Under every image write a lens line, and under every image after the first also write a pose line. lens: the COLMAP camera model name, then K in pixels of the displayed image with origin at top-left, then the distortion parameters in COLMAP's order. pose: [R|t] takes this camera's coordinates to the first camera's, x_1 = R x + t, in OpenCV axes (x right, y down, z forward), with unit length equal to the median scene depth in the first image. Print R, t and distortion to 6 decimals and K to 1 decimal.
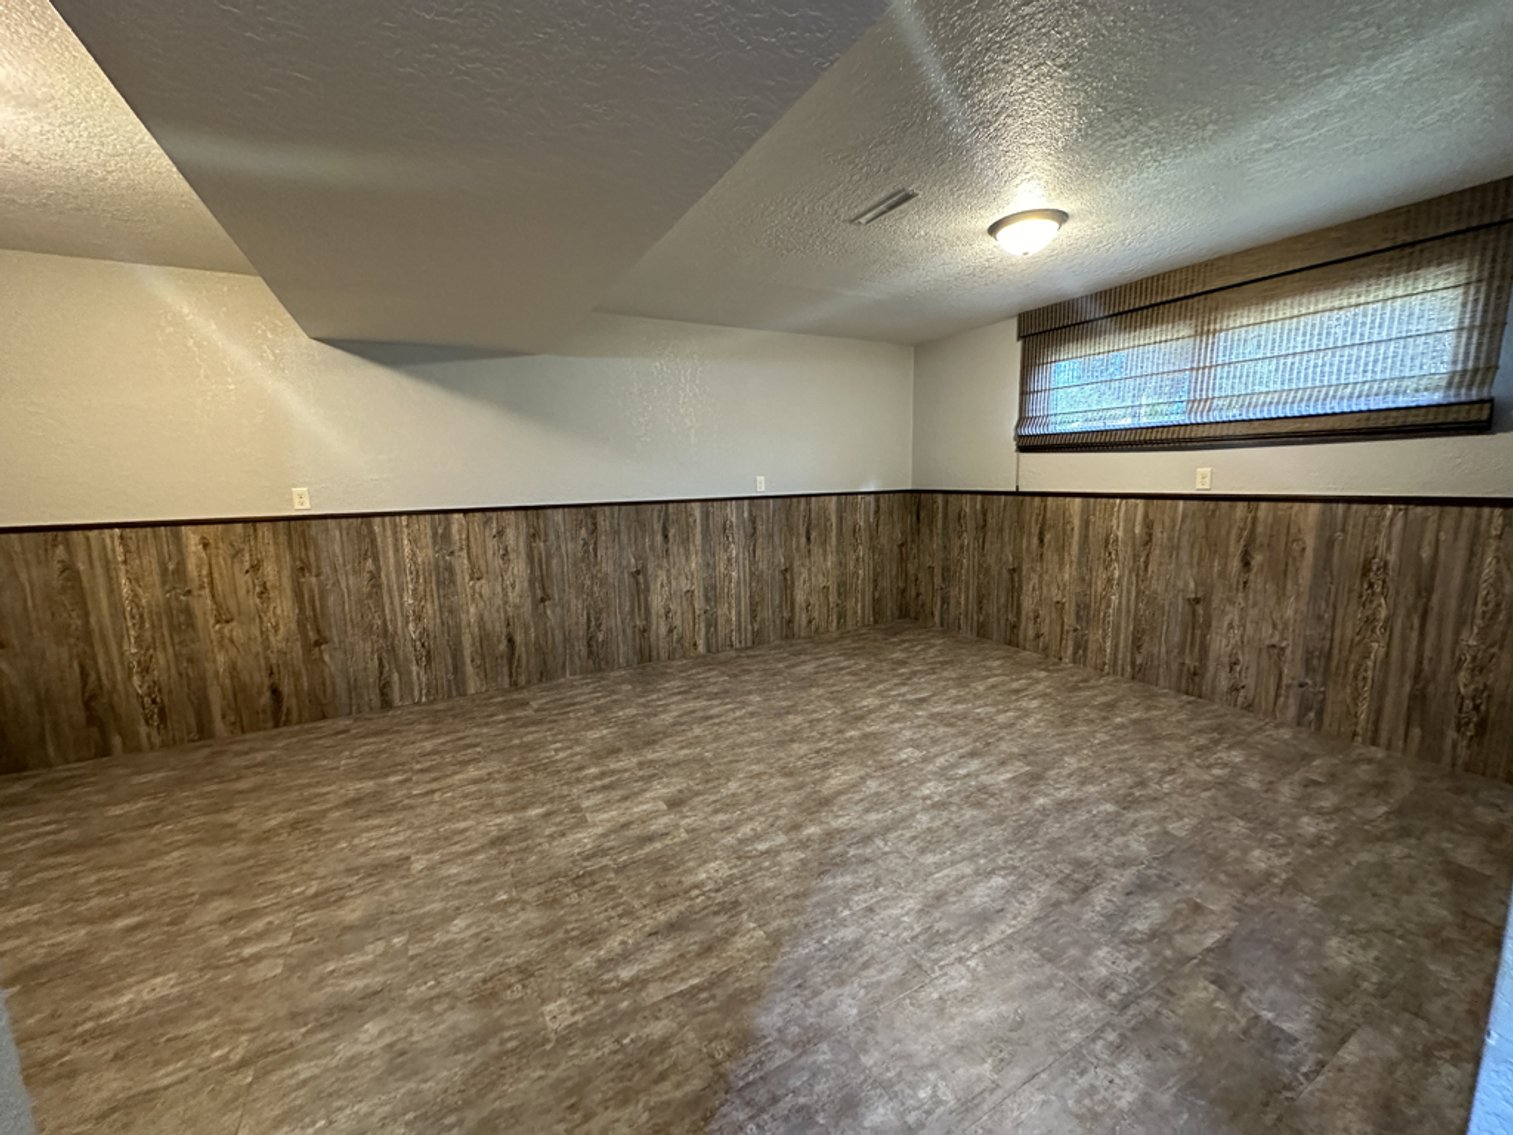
lens RADIAL K [[600.9, 0, 752.8], [0, 600.9, 554.8], [0, 0, 1]] dist [-0.000703, 0.000882]
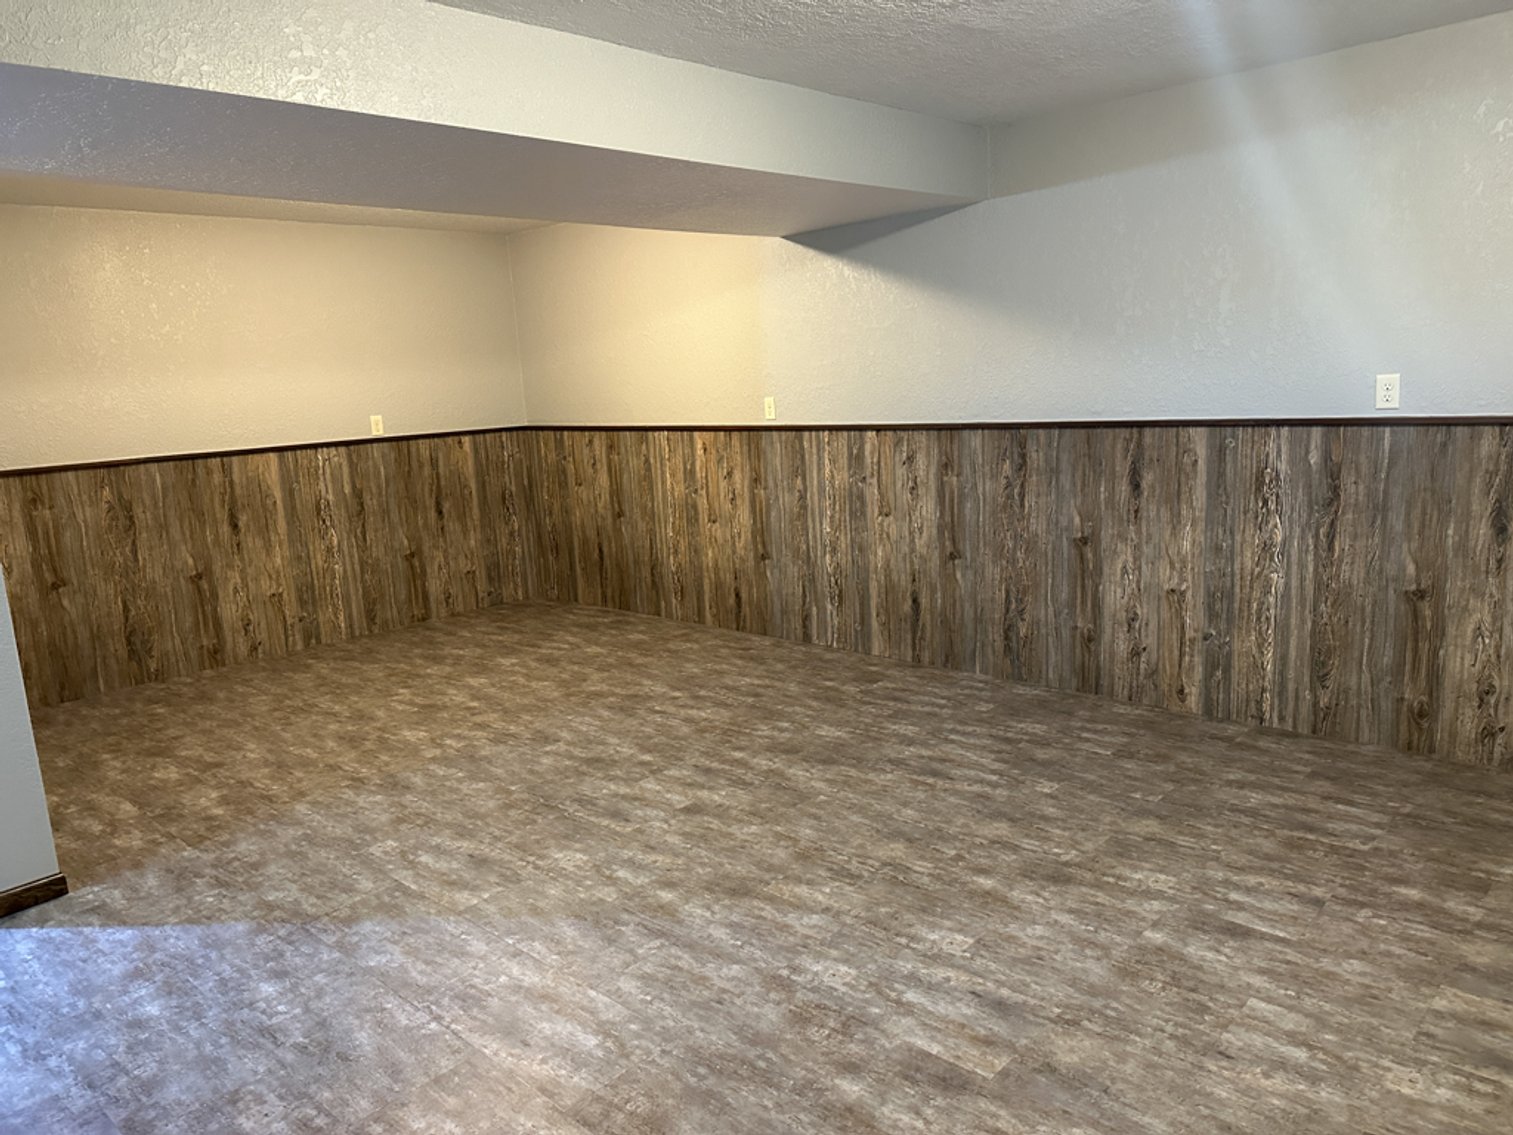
lens RADIAL K [[1056.1, 0, 791.3], [0, 1056.1, 539.8], [0, 0, 1]] dist [0.065099, -0.069495]
pose [[0.327545, 0.152894, -0.932383, 0.893794], [-0.080184, 0.987758, 0.133806, -0.115029], [0.941427, 0.030935, 0.335795, 0.466184]]
